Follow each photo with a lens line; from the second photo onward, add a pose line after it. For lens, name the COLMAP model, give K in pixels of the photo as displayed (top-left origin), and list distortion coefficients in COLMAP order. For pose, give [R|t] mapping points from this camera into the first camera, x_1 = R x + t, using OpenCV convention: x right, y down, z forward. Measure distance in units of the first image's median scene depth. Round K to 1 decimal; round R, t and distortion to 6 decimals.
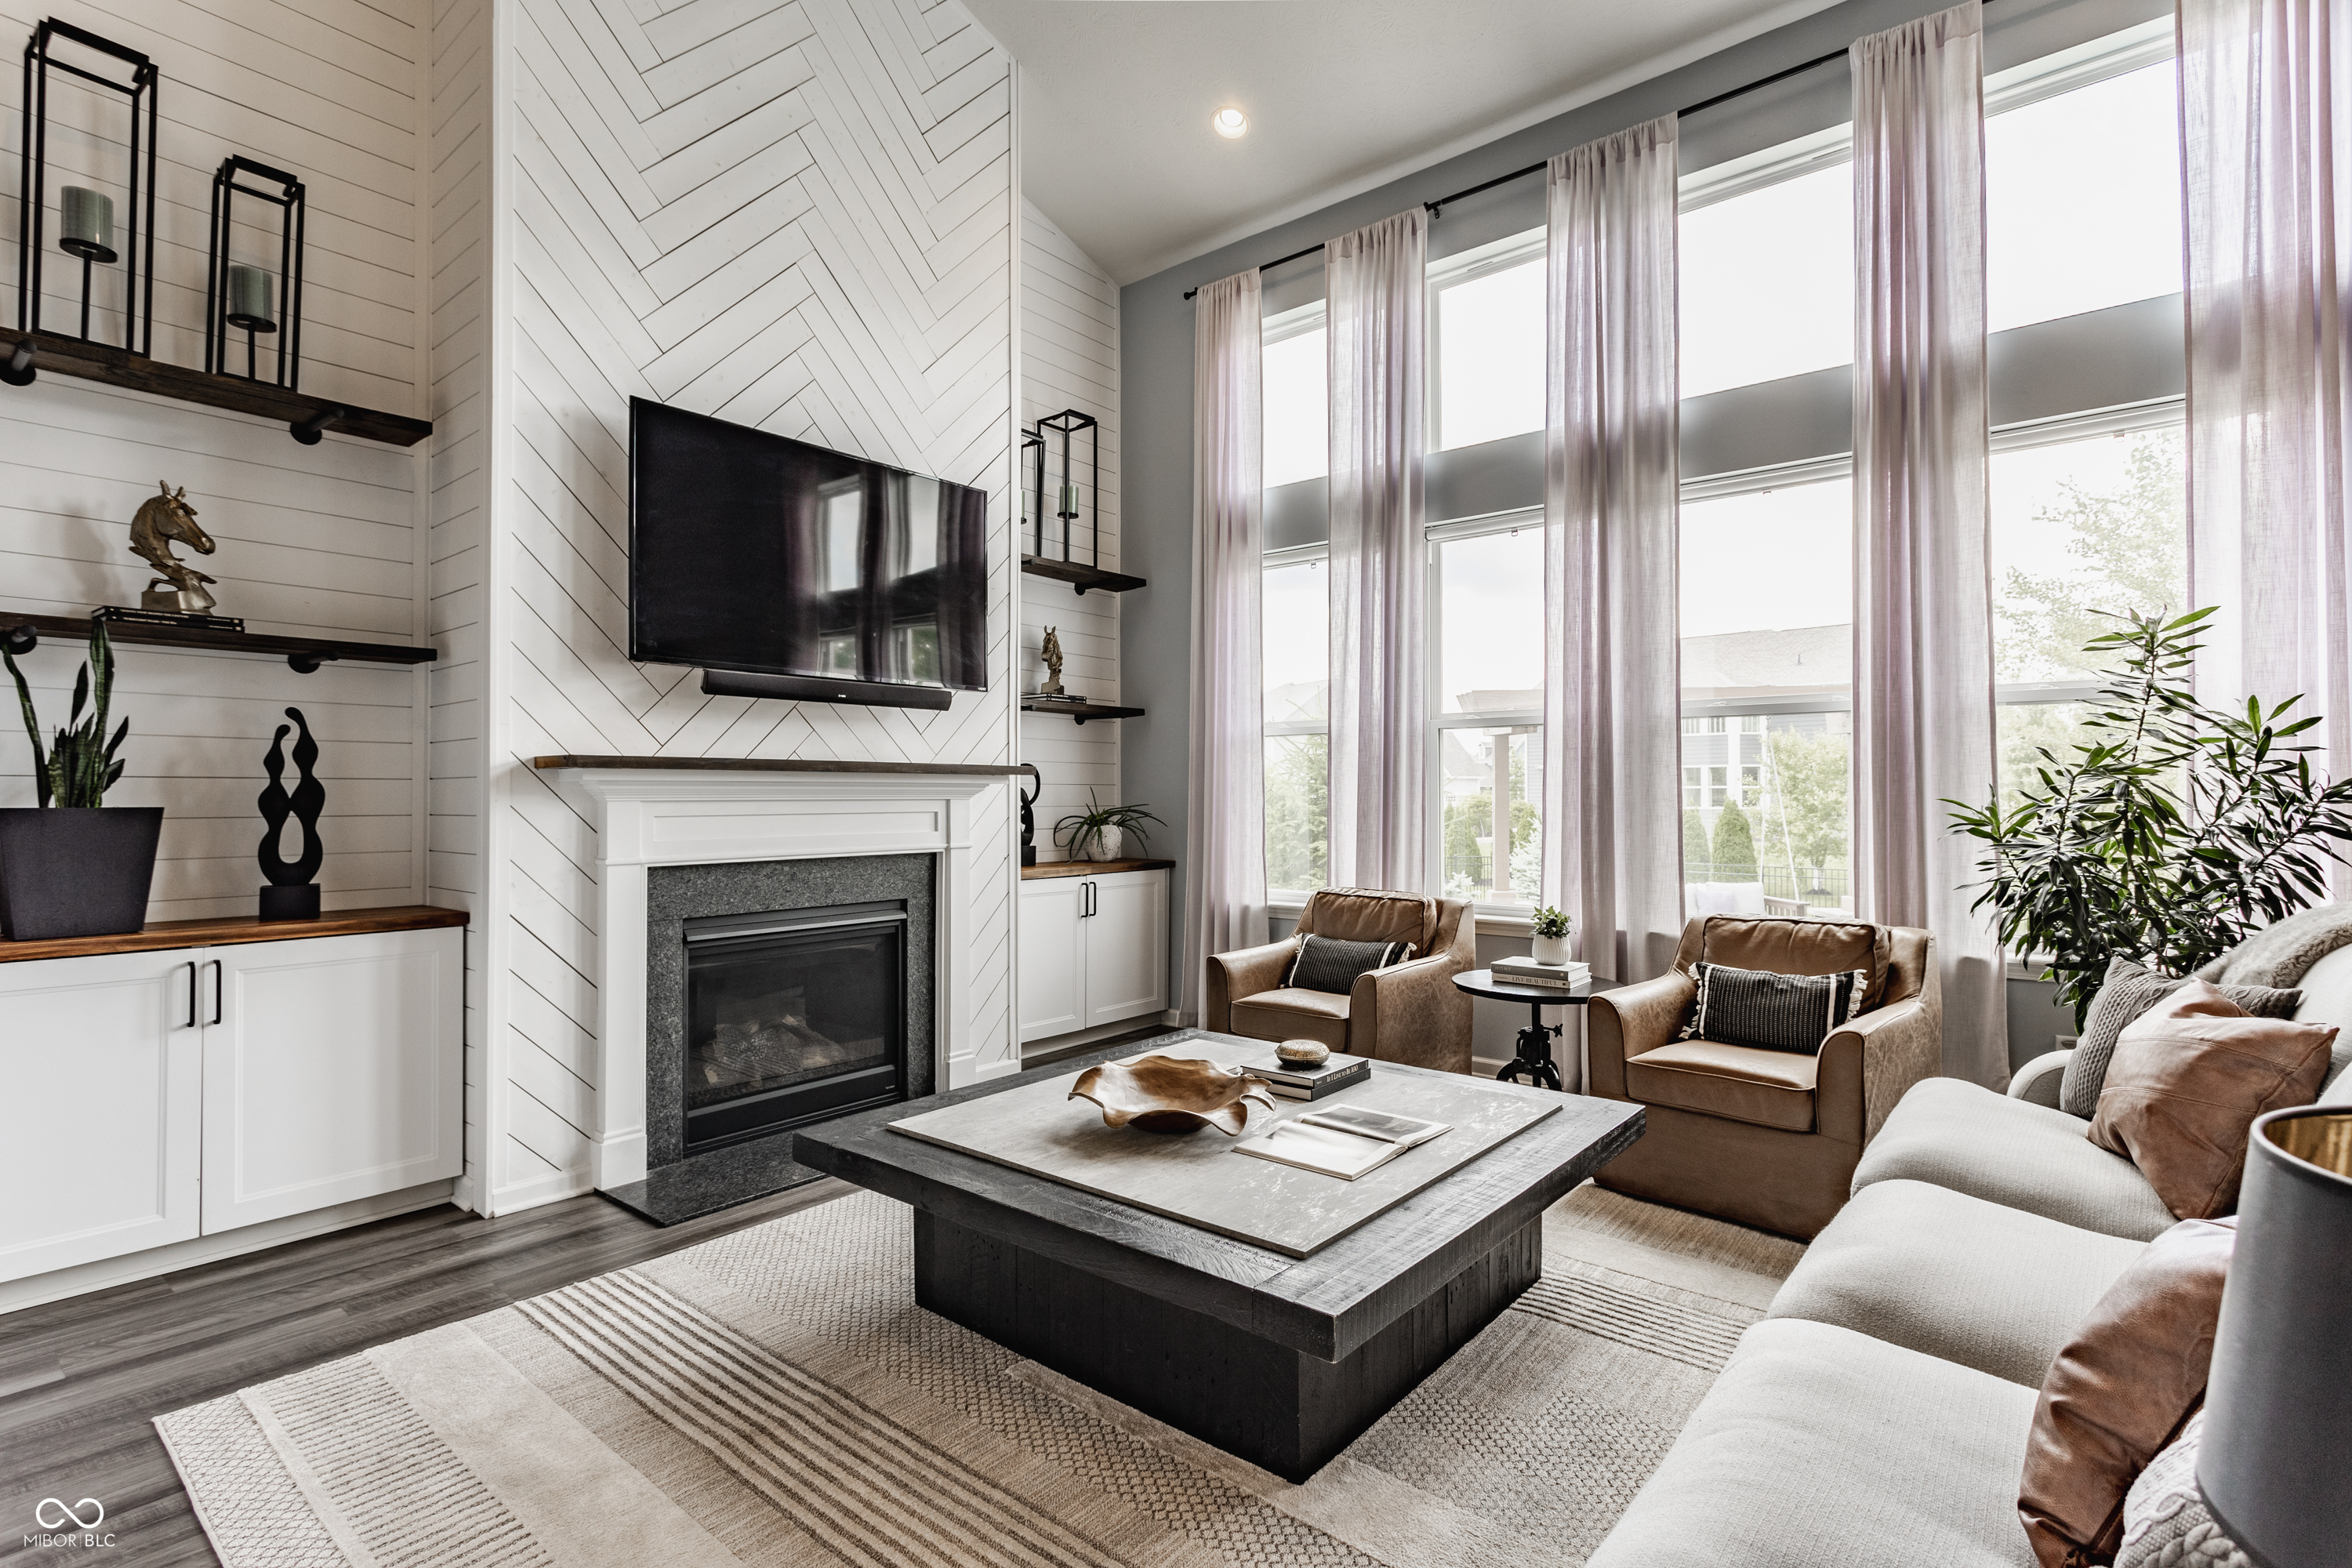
lens RADIAL K [[1112.1, 0, 1172.1], [0, 1112.1, 780.9], [0, 0, 1]] dist [0.000056, 0.006040]
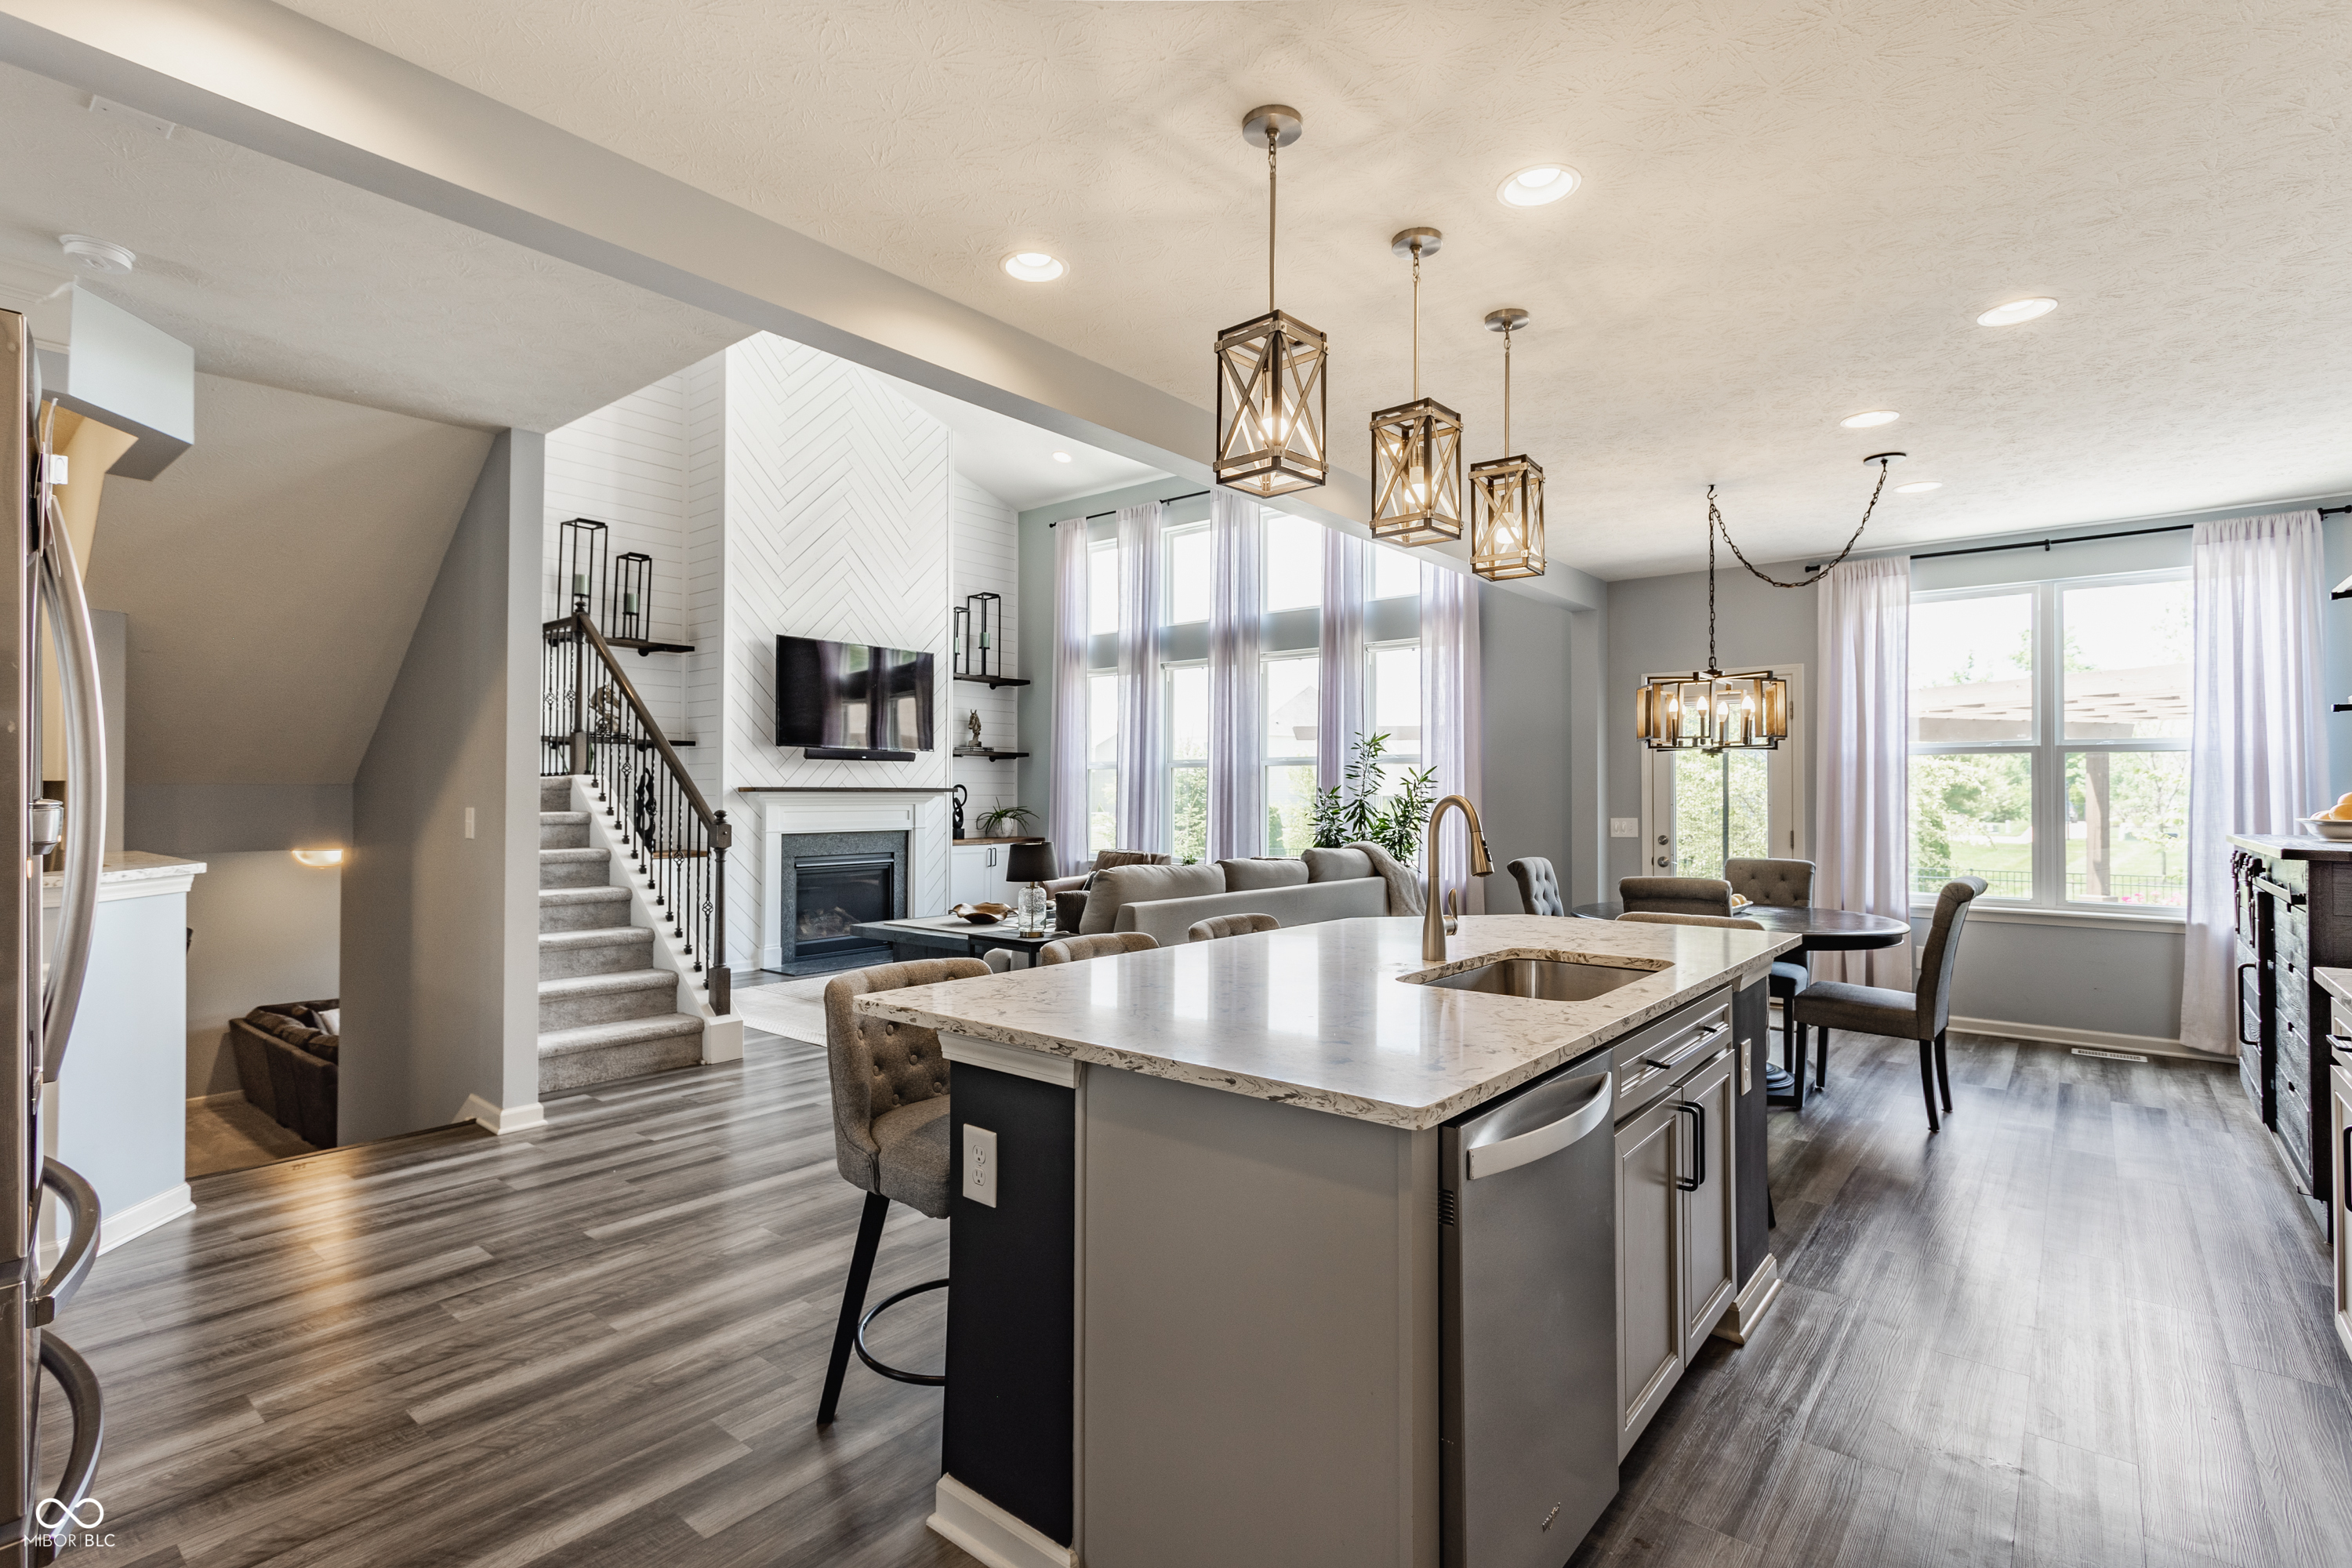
lens RADIAL K [[1112.1, 0, 1172.1], [0, 1112.1, 780.9], [0, 0, 1]] dist [0.000056, 0.006040]
pose [[0.999998, 0.001629, 0.000764, 0.301565], [-0.001629, 0.999999, 0.000418, -0.031073], [-0.000763, -0.000419, 1.000000, -1.165396]]
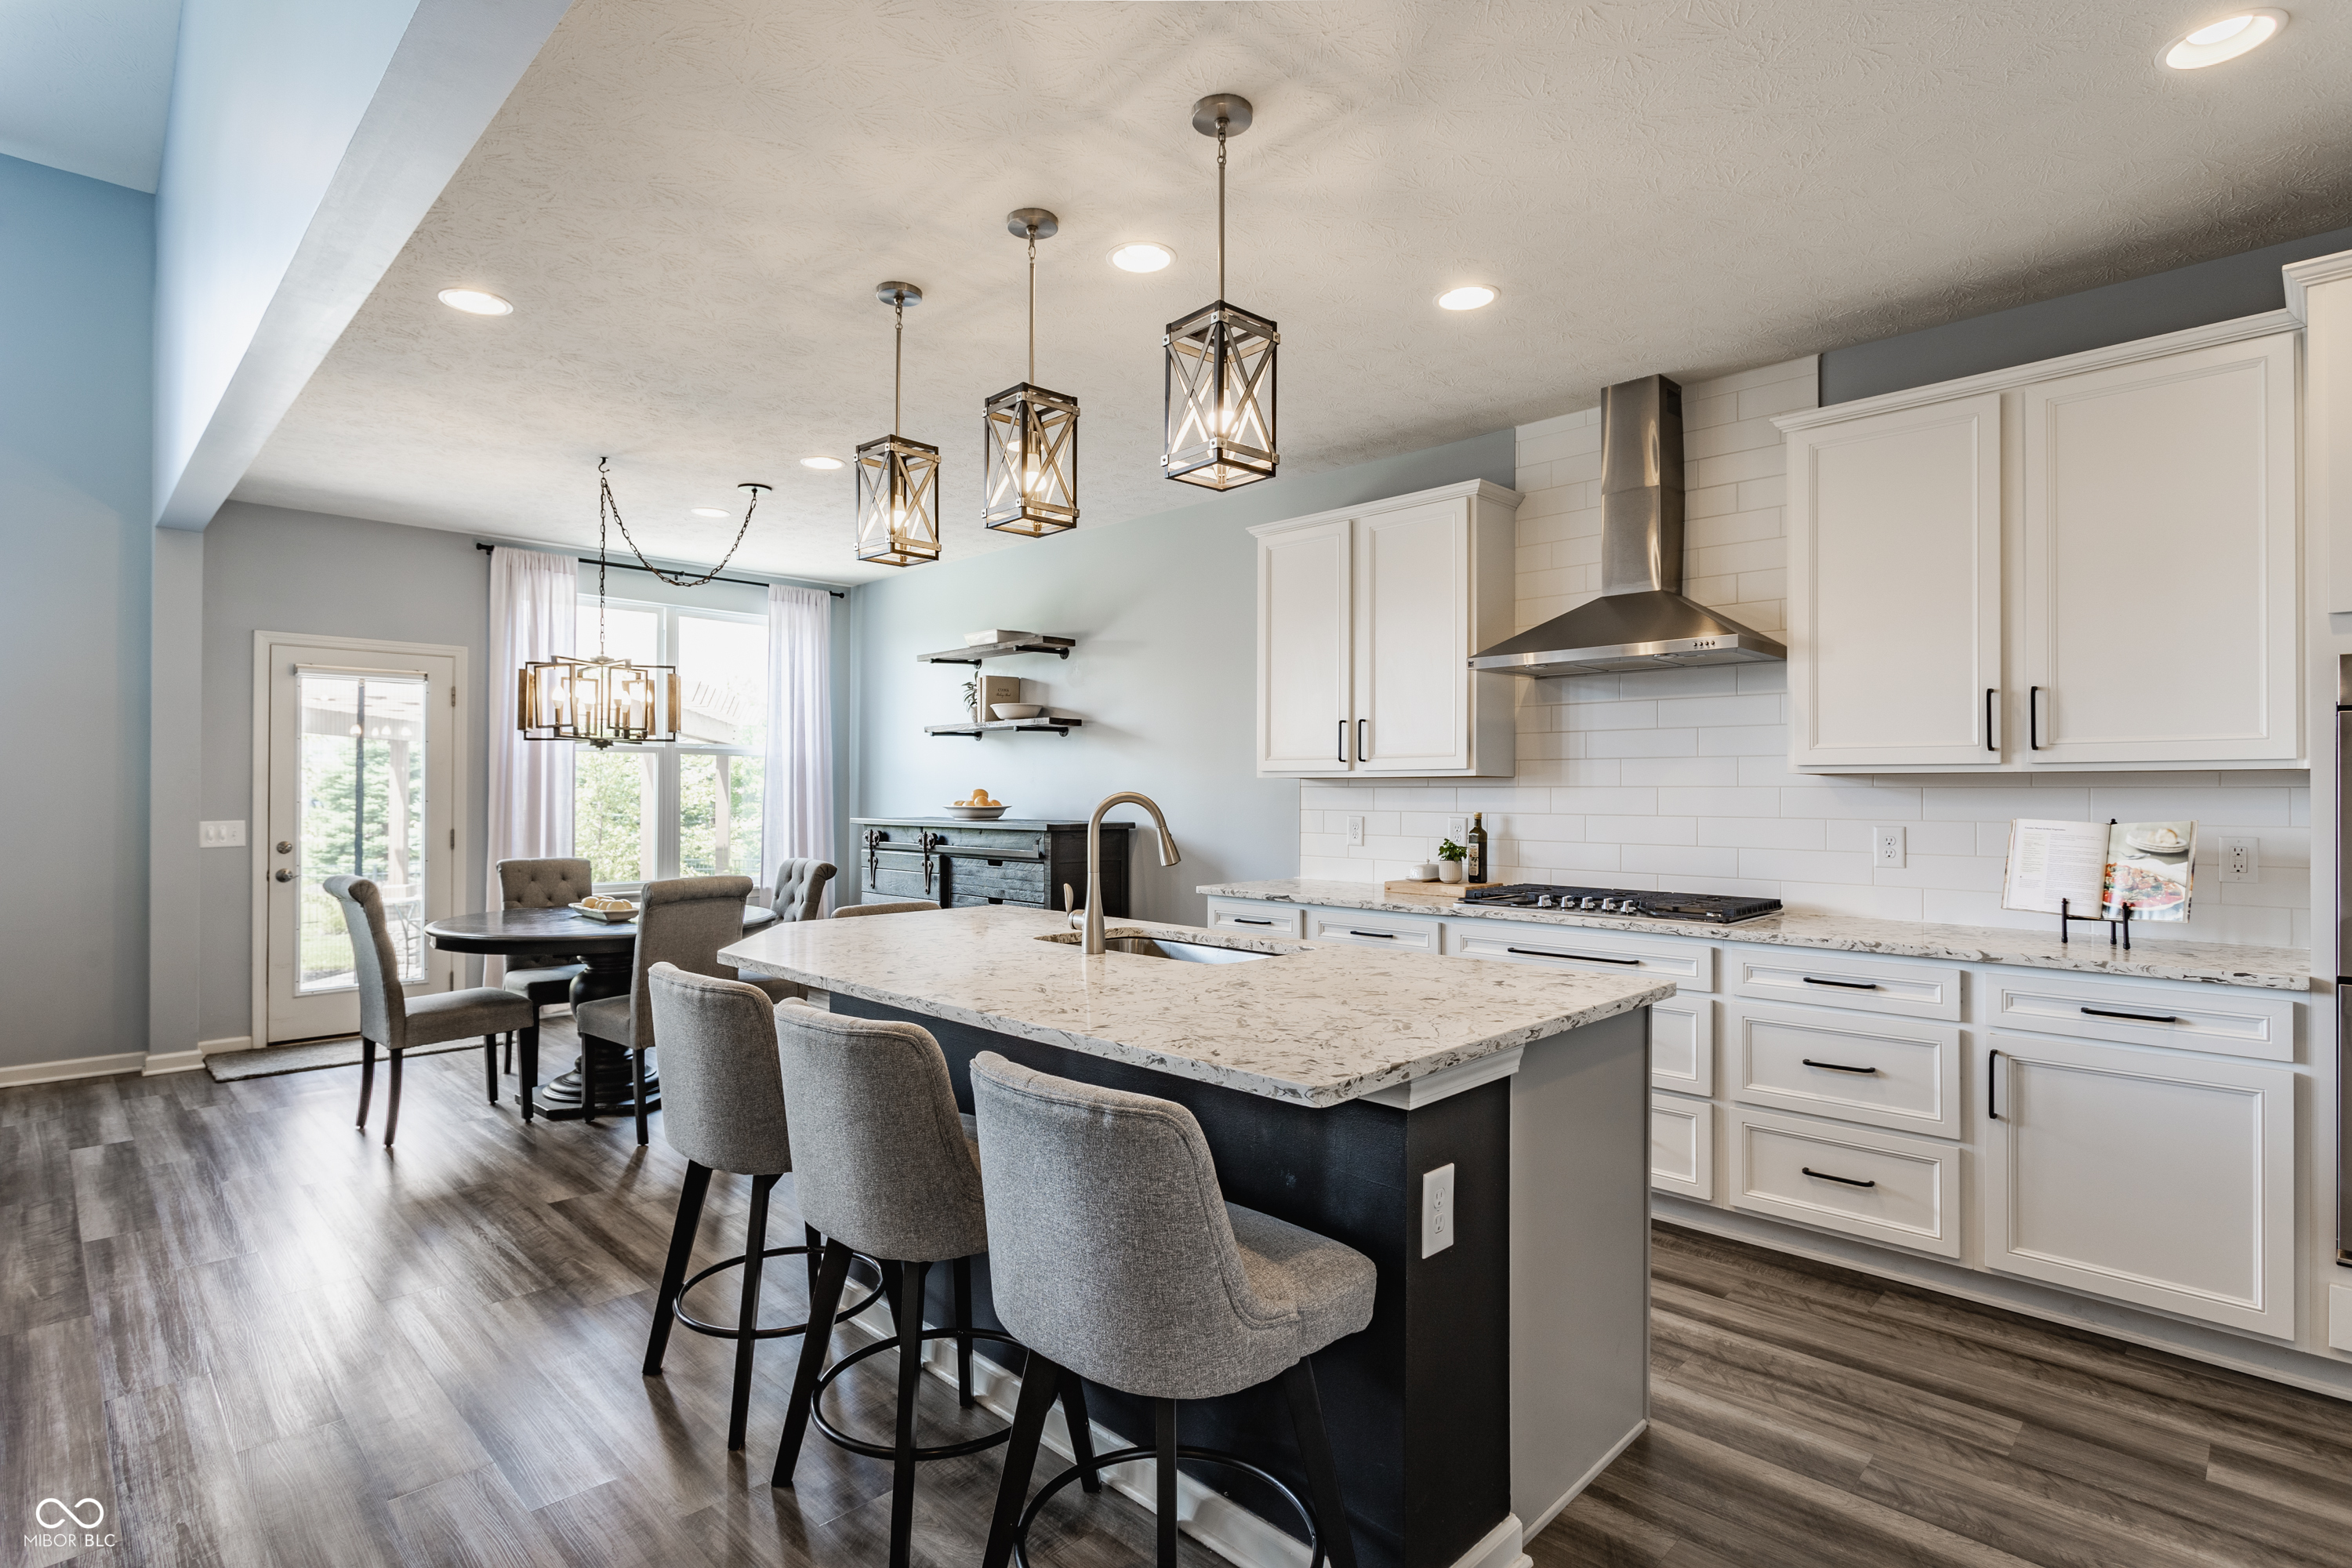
lens RADIAL K [[1146.8, 0, 1176.0], [0, 1146.8, 784.0], [0, 0, 1]] dist [-0.003222, -0.000492]
pose [[0.095806, 0.005519, 0.995385, -0.222922], [-0.013518, 0.999900, -0.004243, -0.025387], [-0.995308, -0.013049, 0.095871, -0.631625]]
